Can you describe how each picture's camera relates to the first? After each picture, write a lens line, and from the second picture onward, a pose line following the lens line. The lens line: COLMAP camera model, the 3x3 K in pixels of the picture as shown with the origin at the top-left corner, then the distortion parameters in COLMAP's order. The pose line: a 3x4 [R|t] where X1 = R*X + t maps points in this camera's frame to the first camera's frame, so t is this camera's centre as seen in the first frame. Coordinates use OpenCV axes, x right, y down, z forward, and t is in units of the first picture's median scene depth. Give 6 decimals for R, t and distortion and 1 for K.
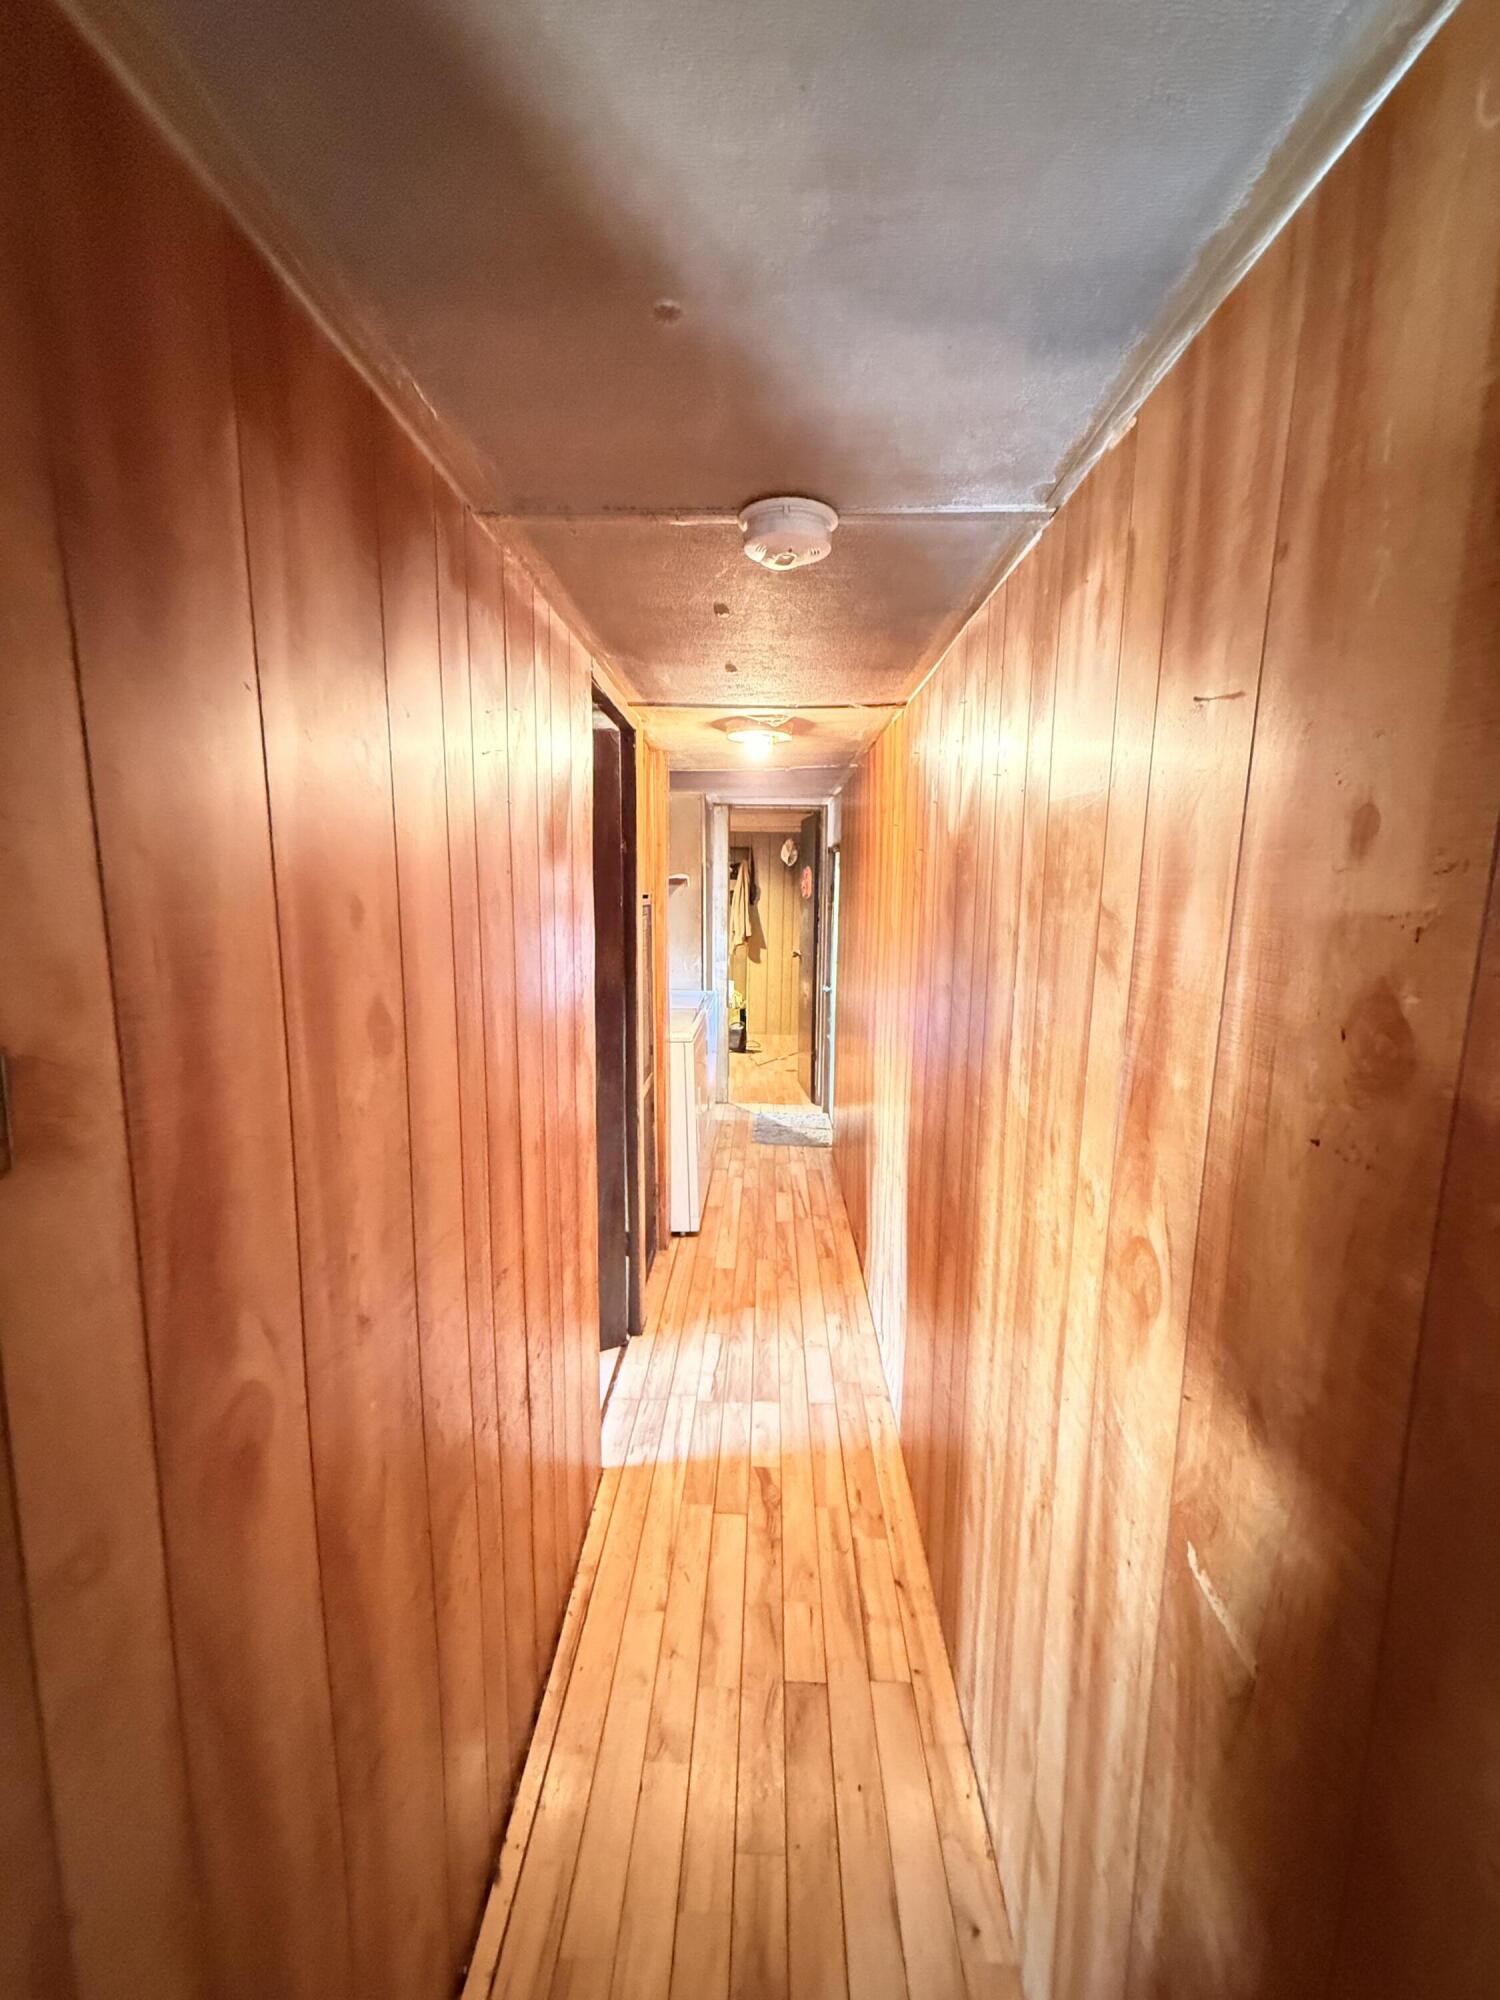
lens RADIAL K [[798.1, 0, 750.2], [0, 798.1, 999.4], [0, 0, 1]] dist [-0.003219, -0.000301]
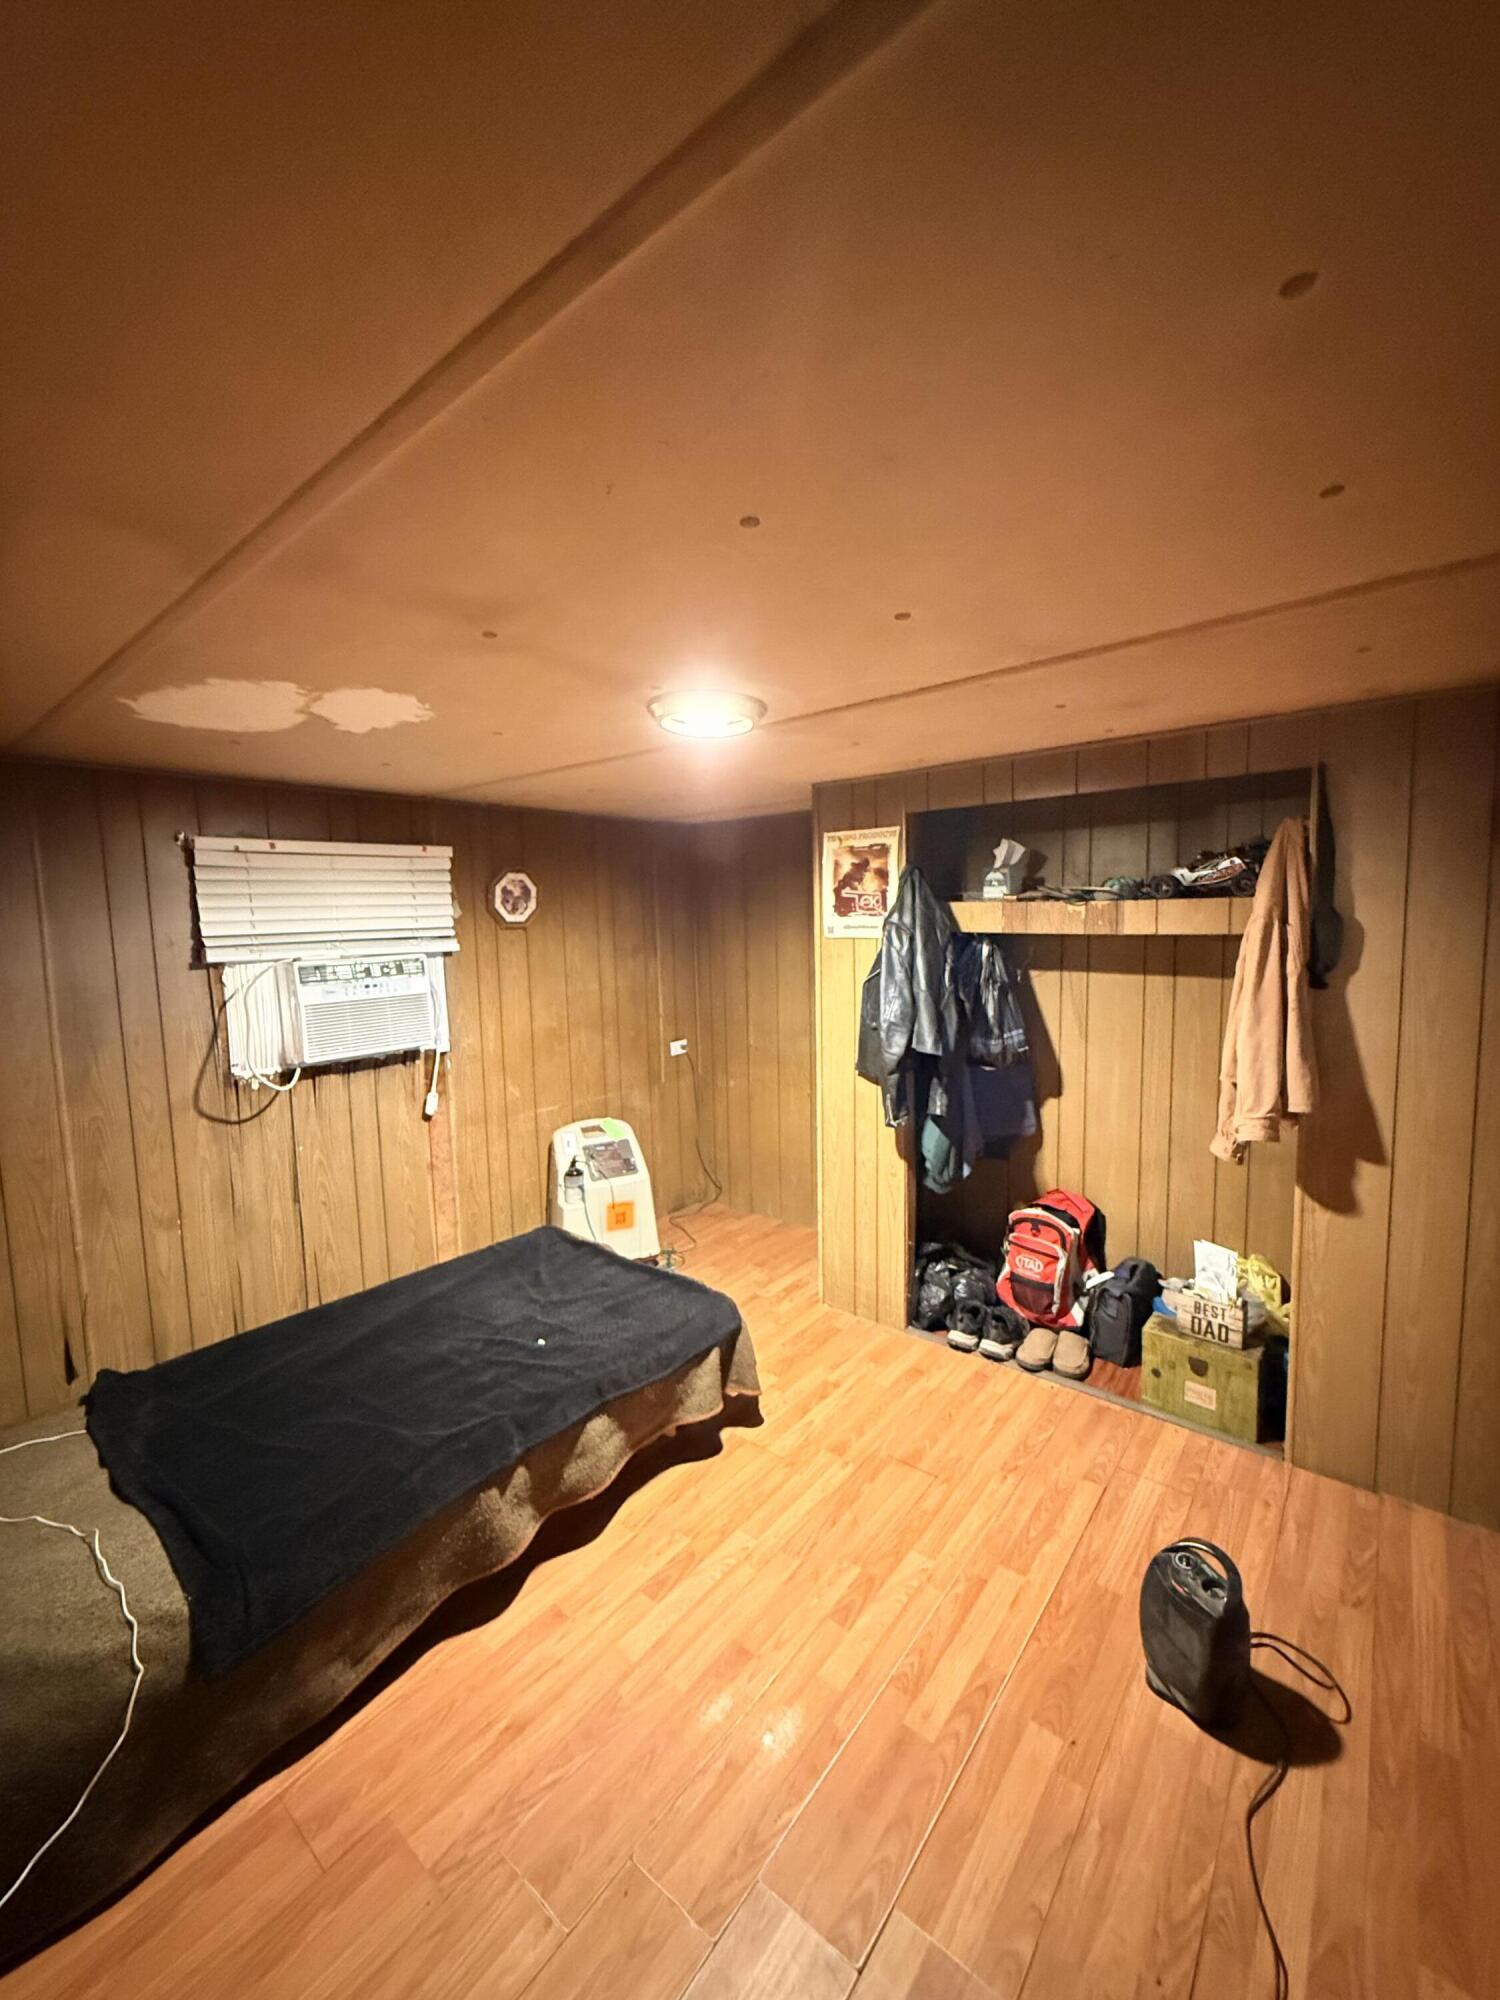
lens RADIAL K [[798.1, 0, 750.1], [0, 798.1, 993.8], [0, 0, 1]] dist [-0.003219, -0.000301]
pose [[0.790761, 0.021601, -0.611744, 0.015463], [-0.049182, 0.998388, -0.028321, -0.109642], [0.610146, 0.052482, 0.790549, 0.745041]]
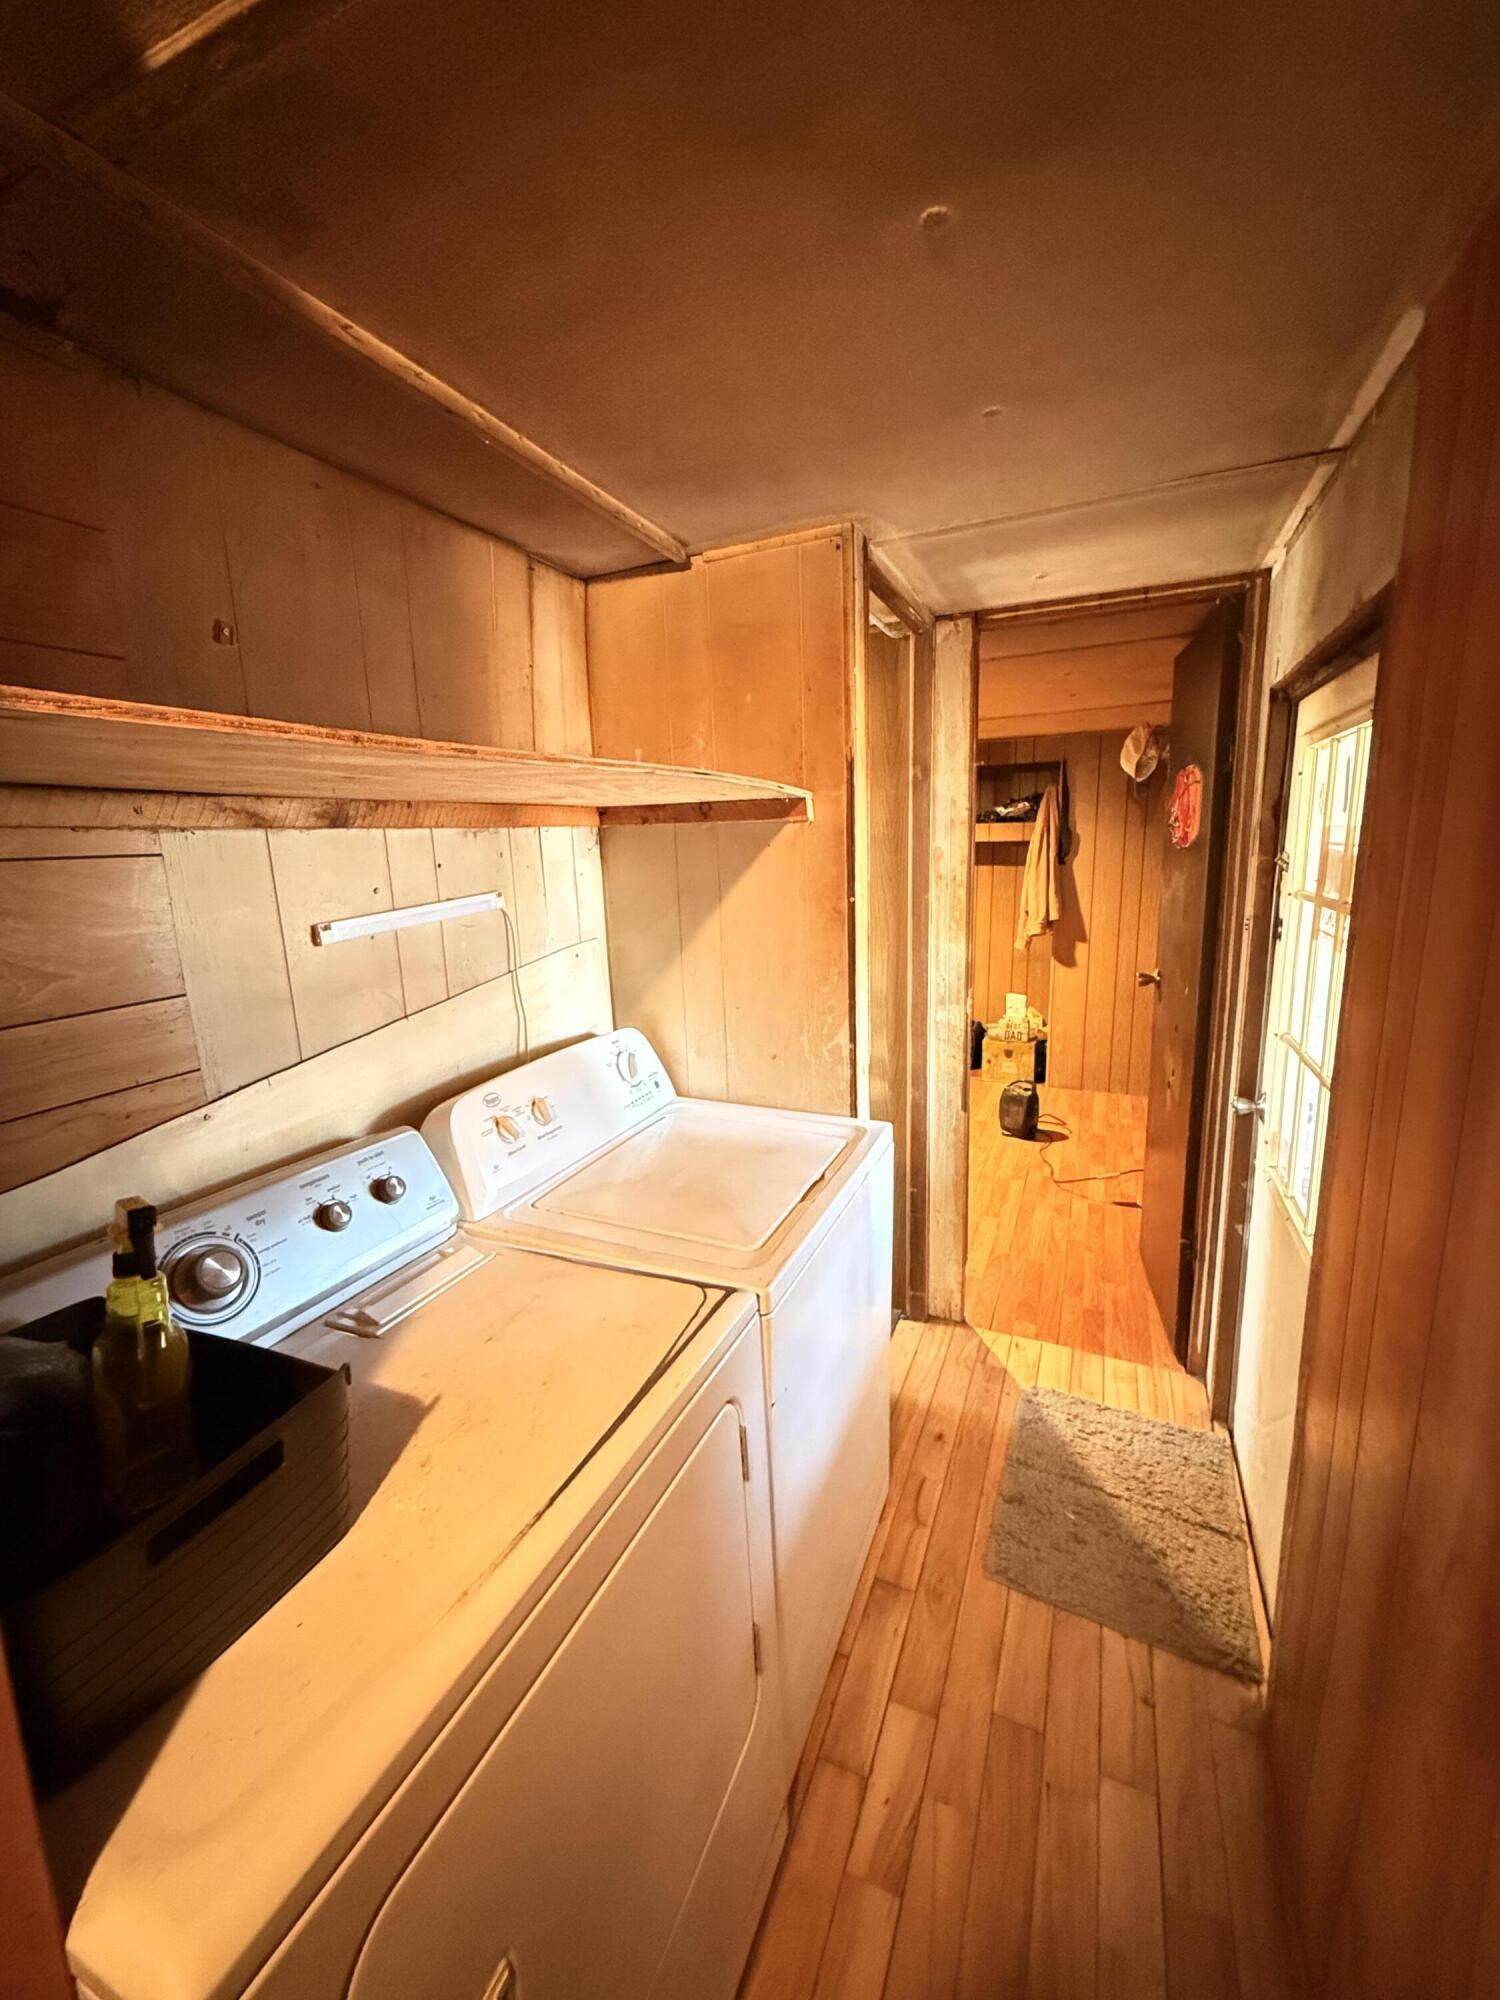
lens RADIAL K [[798.1, 0, 749.4], [0, 798.1, 996.4], [0, 0, 1]] dist [-0.003219, -0.000301]
pose [[0.921745, 0.035151, -0.386200, 0.020938], [-0.018002, 0.998688, 0.047935, -0.052698], [0.387378, -0.037231, 0.921169, 0.425594]]
